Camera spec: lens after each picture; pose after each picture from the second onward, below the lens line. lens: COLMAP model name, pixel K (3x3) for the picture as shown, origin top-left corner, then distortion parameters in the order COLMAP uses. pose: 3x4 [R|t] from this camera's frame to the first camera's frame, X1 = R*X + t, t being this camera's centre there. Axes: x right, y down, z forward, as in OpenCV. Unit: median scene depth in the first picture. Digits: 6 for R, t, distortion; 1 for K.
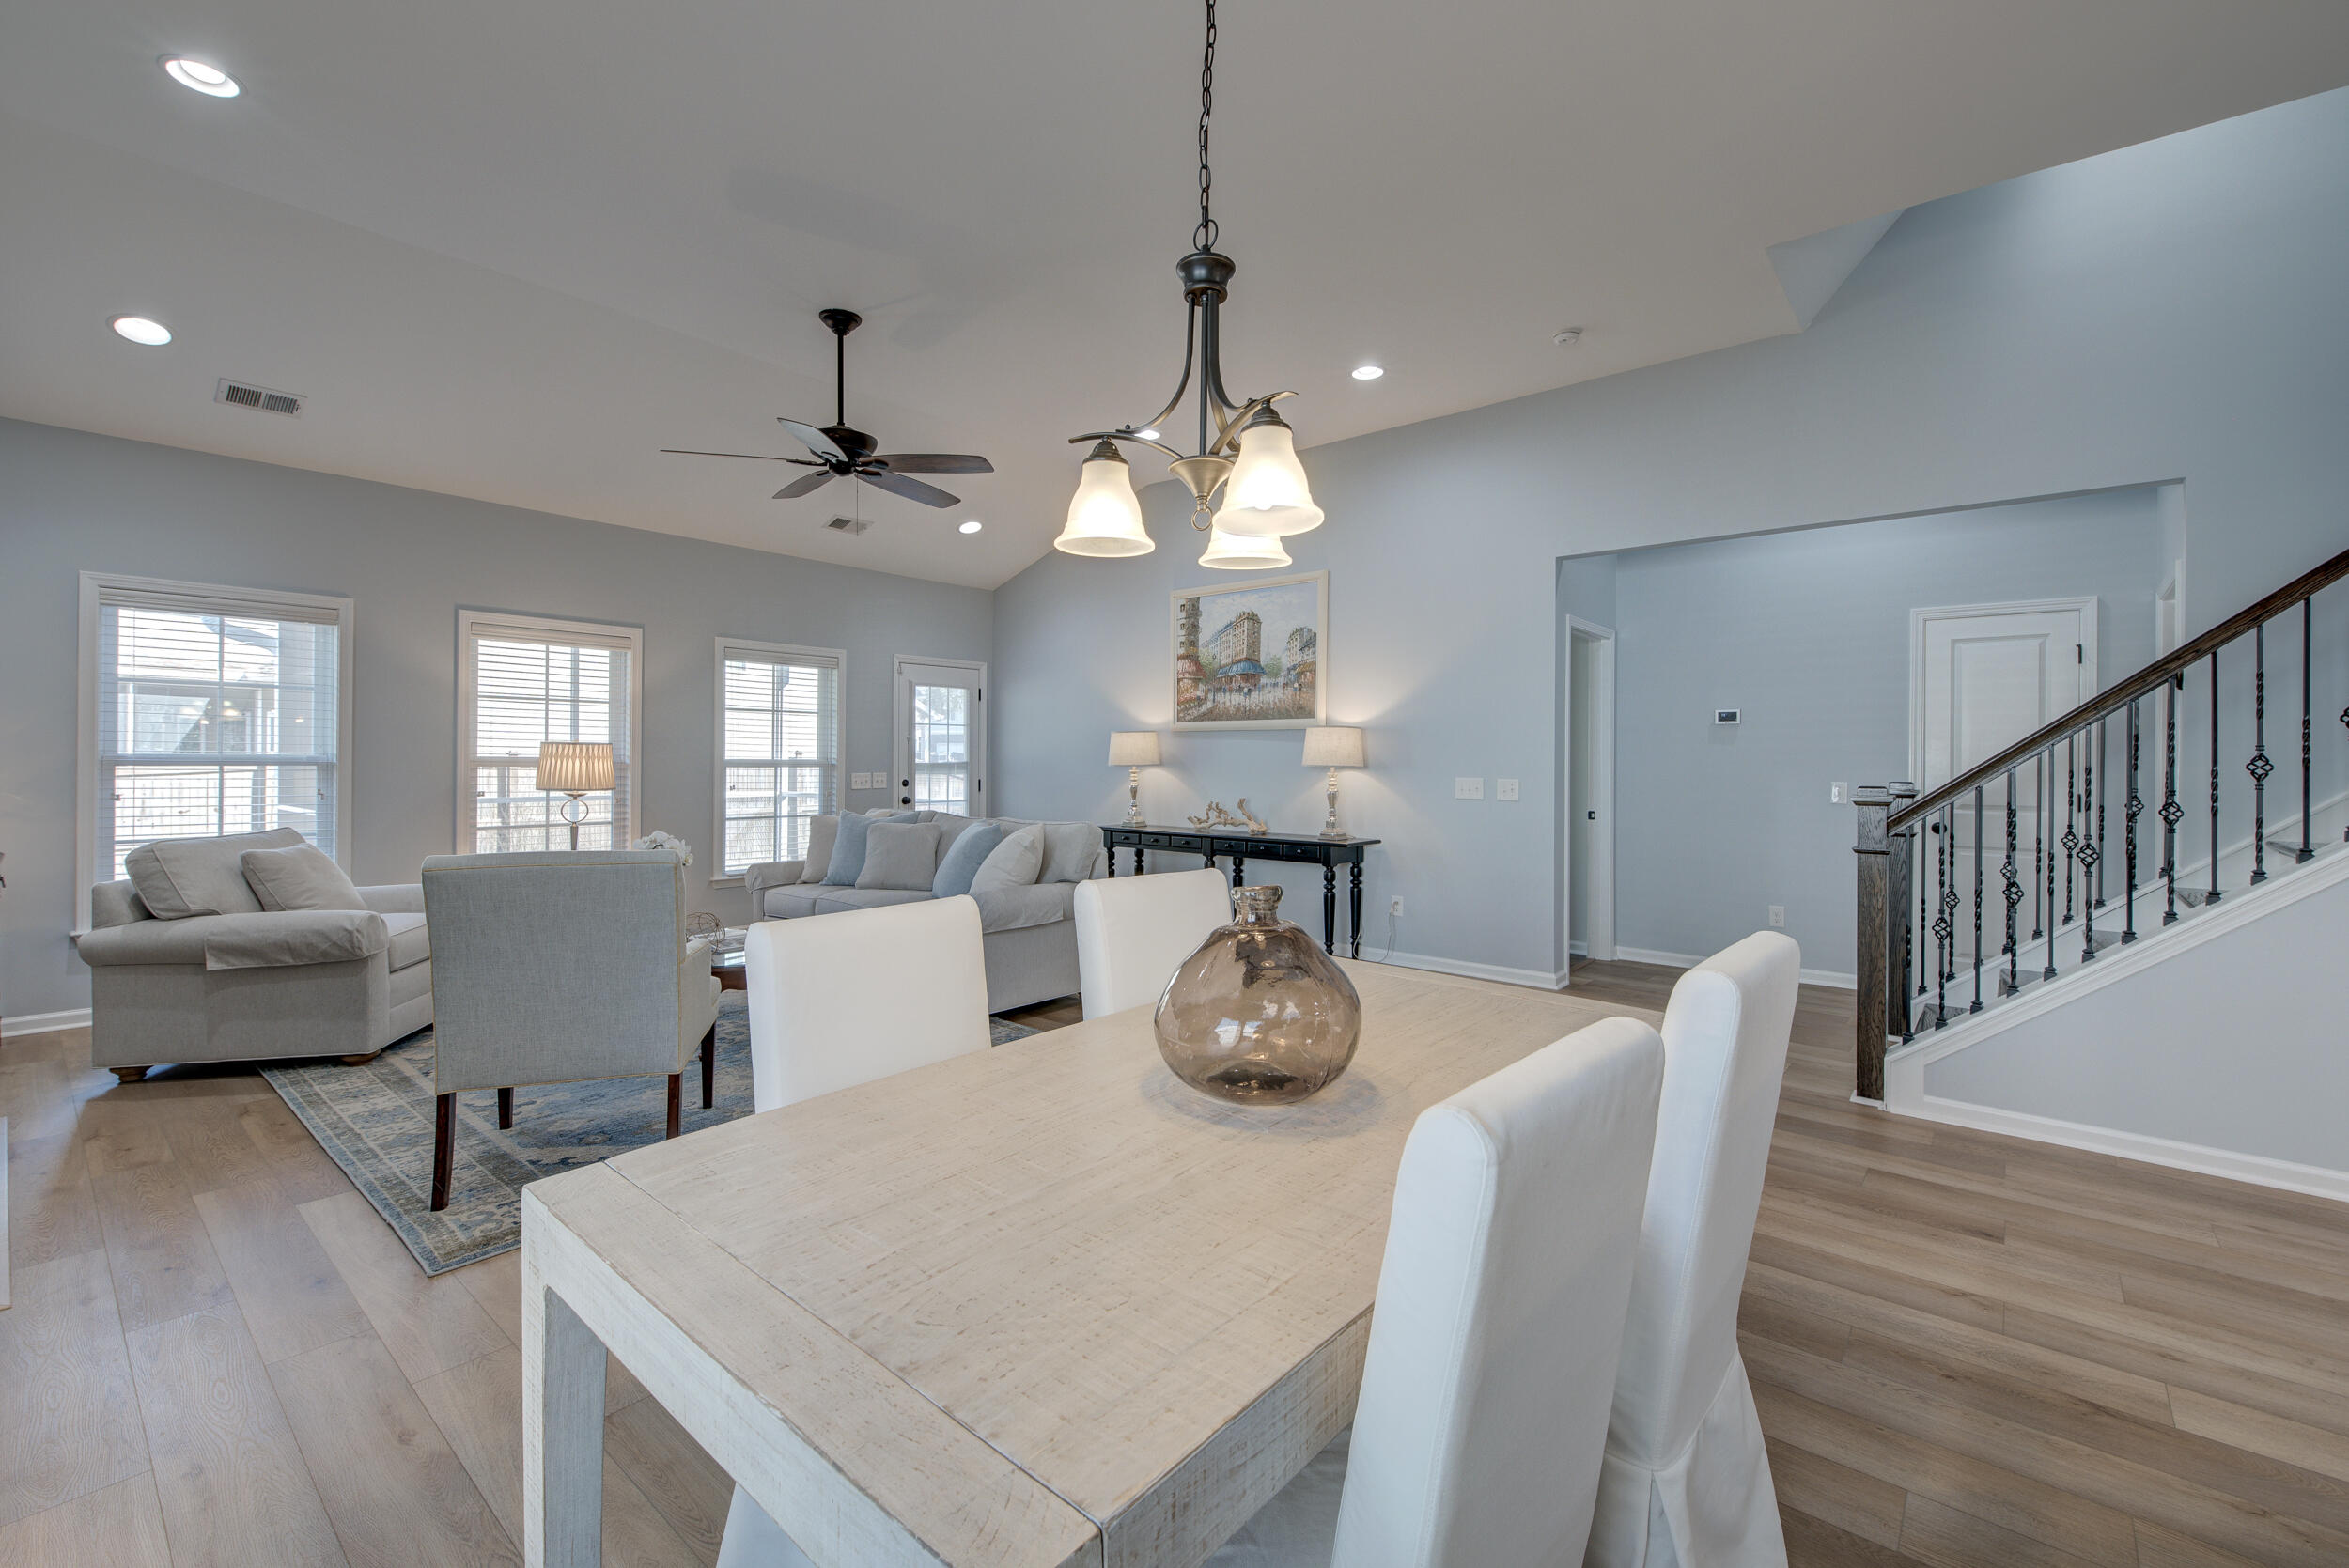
lens RADIAL K [[977.4, 0, 1173.8], [0, 977.4, 769.2], [0, 0, 1]] dist [0.000610, 0.000098]
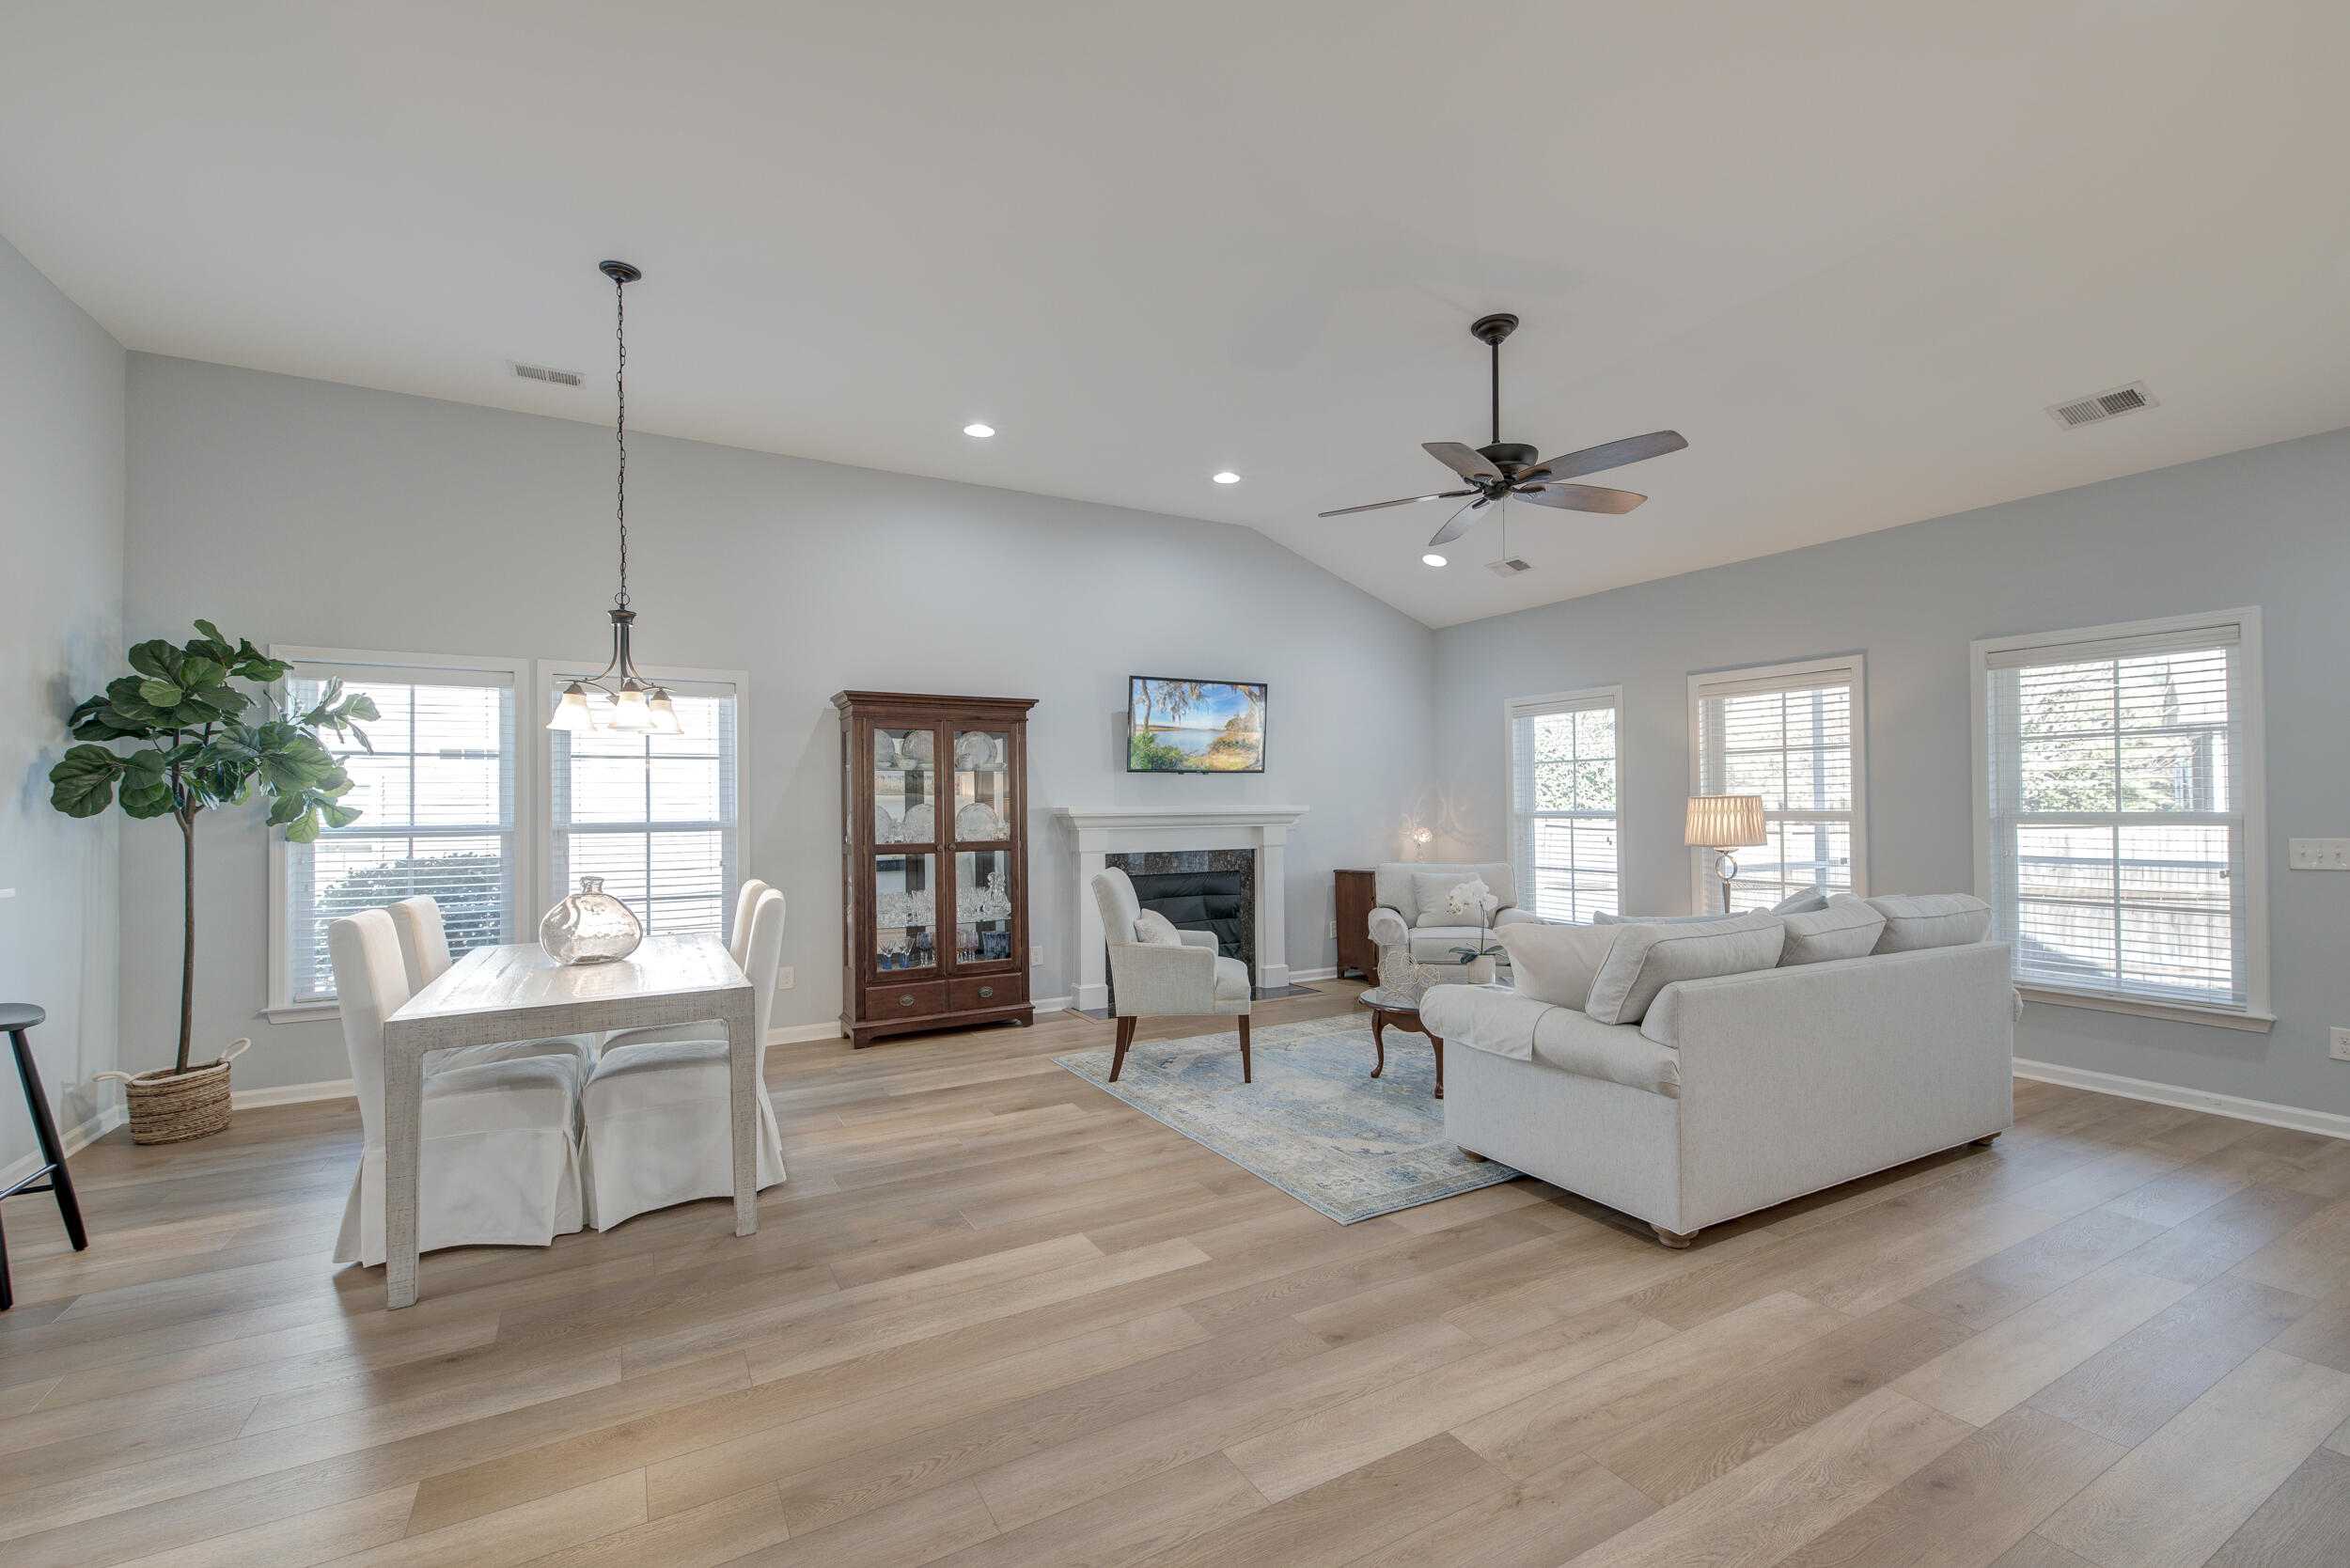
lens RADIAL K [[992.5, 0, 1175.0], [0, 992.5, 792.9], [0, 0, 1]] dist [0.012897, -0.000708]
pose [[-0.344004, -0.017543, -0.938804, 0.429652], [-0.002927, 0.999841, -0.017611, -0.009746], [0.938963, -0.003310, -0.344001, 0.713717]]
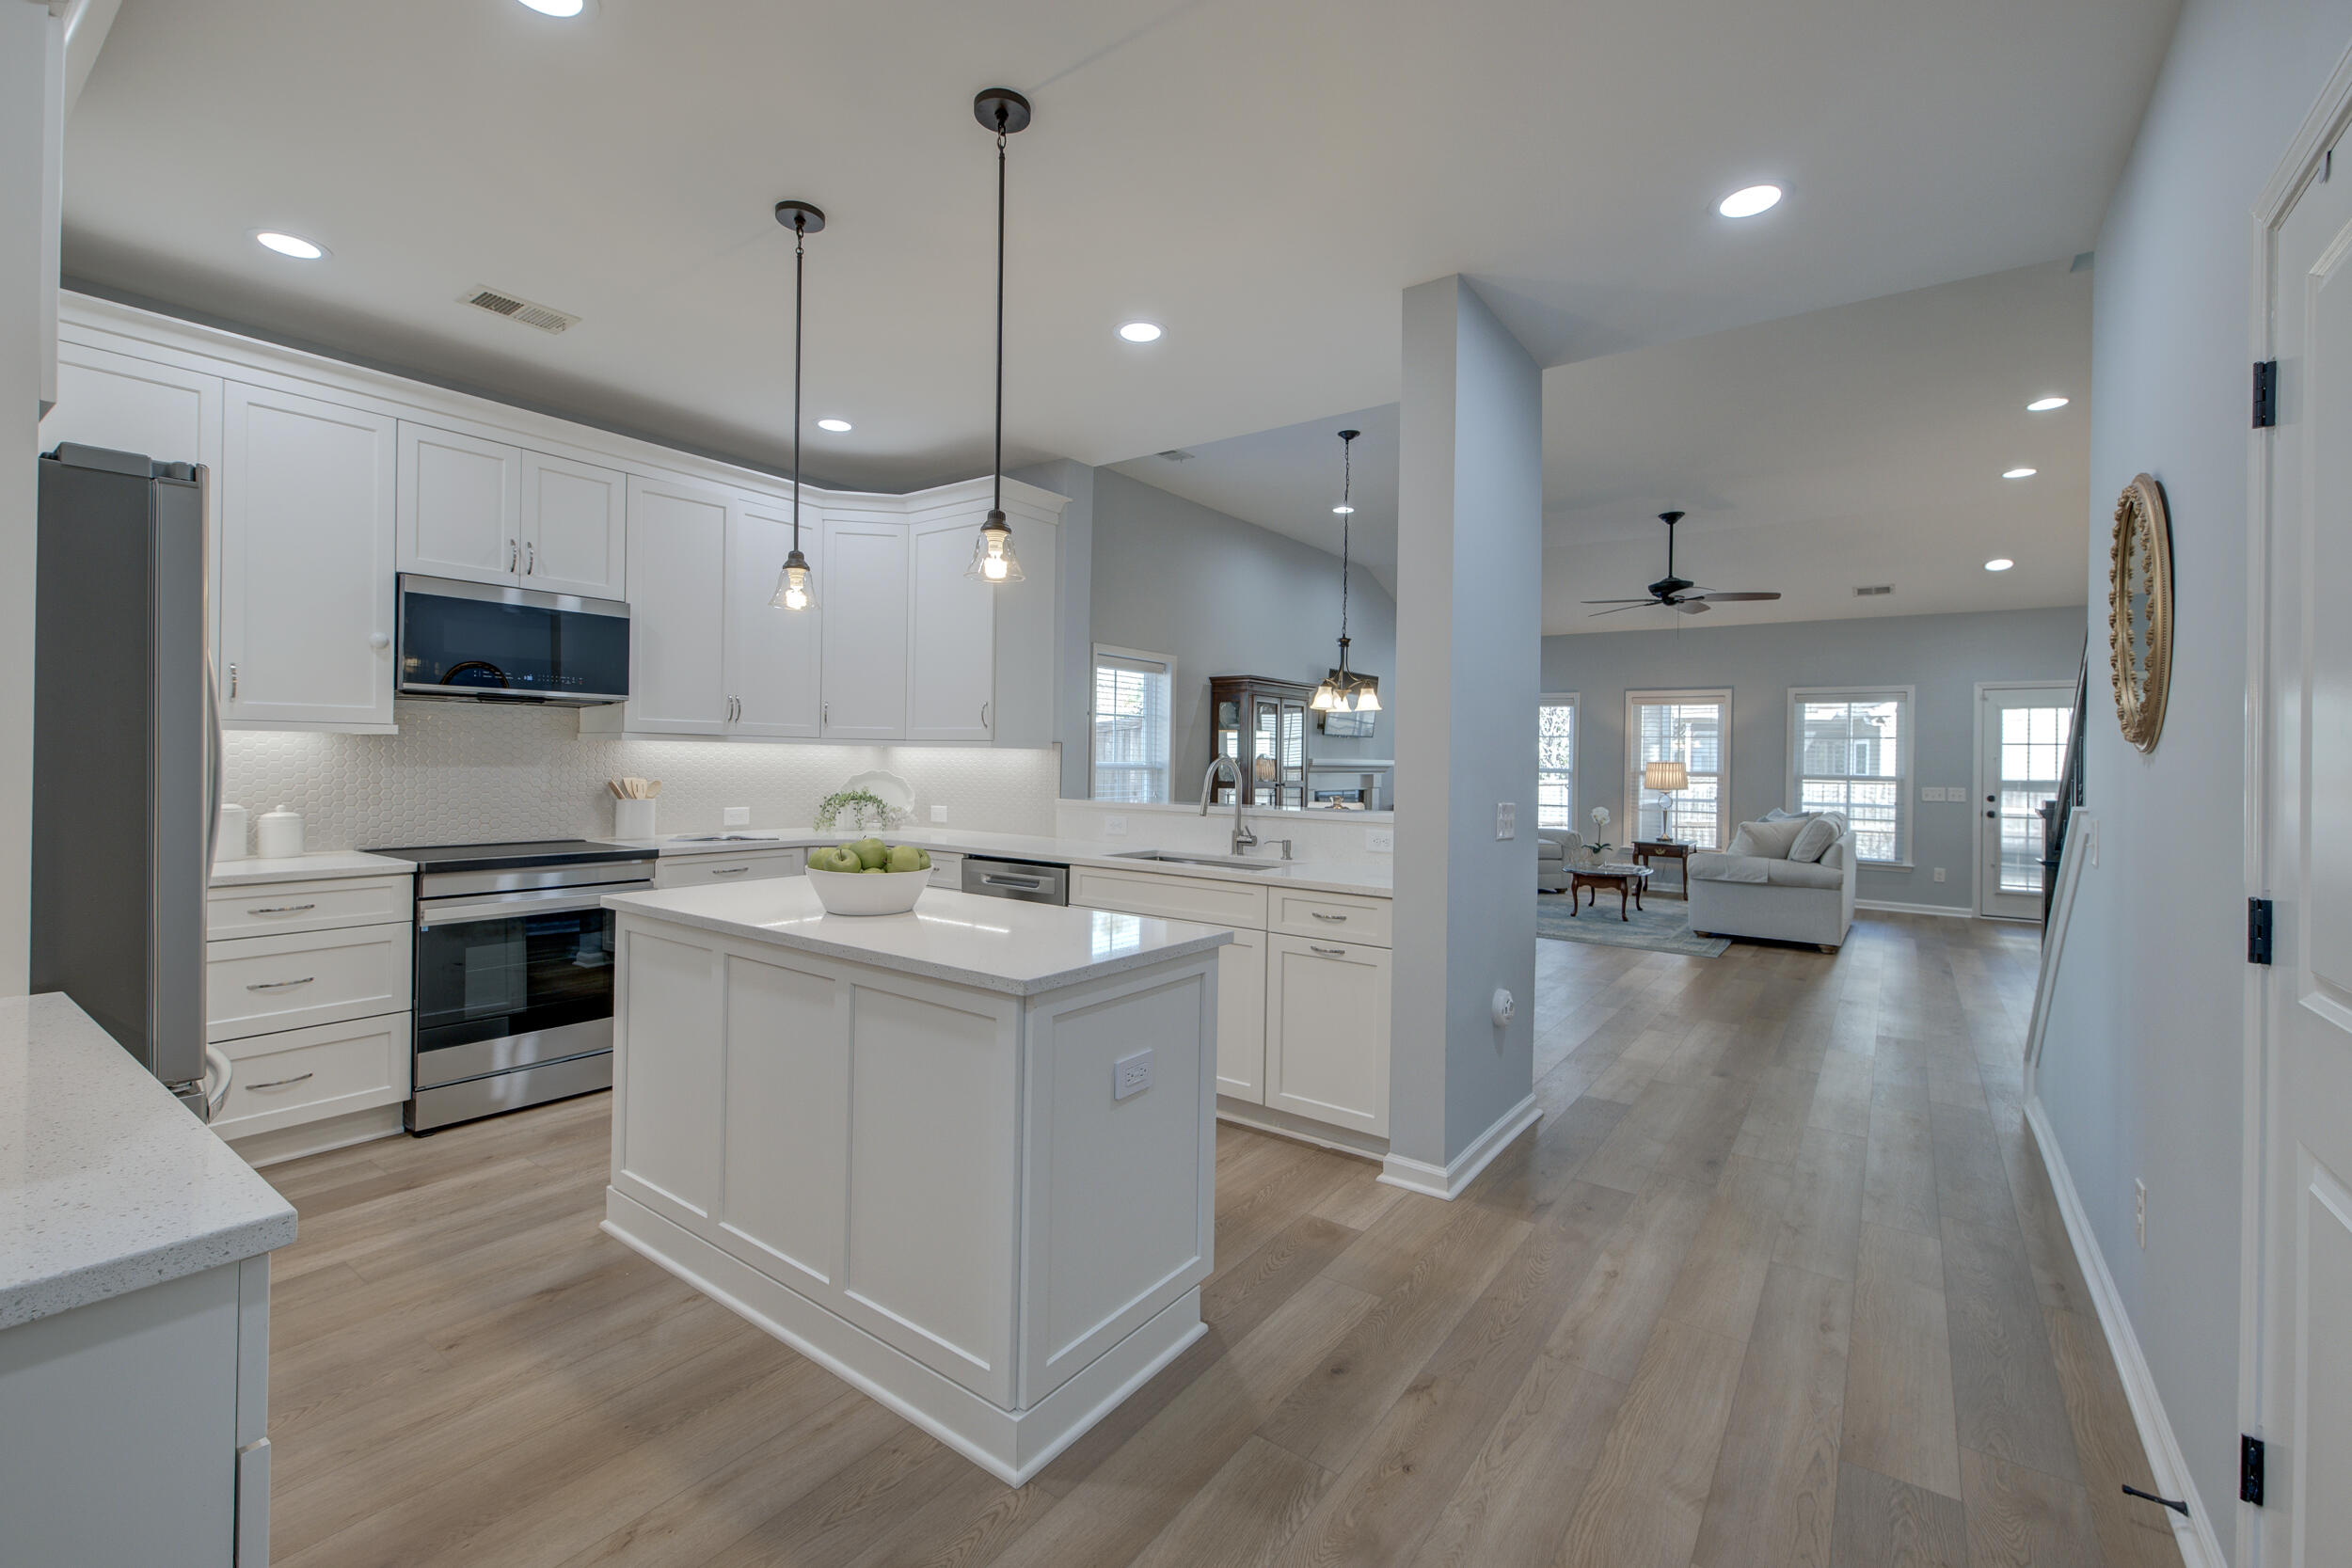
lens RADIAL K [[987.0, 0, 1171.2], [0, 987.0, 753.3], [0, 0, 1]] dist [-0.000017, 0.000091]
pose [[0.068430, -0.014341, -0.997553, 0.919318], [-0.026493, 0.999518, -0.016186, 0.007048], [0.997304, 0.027536, 0.068017, 0.007271]]
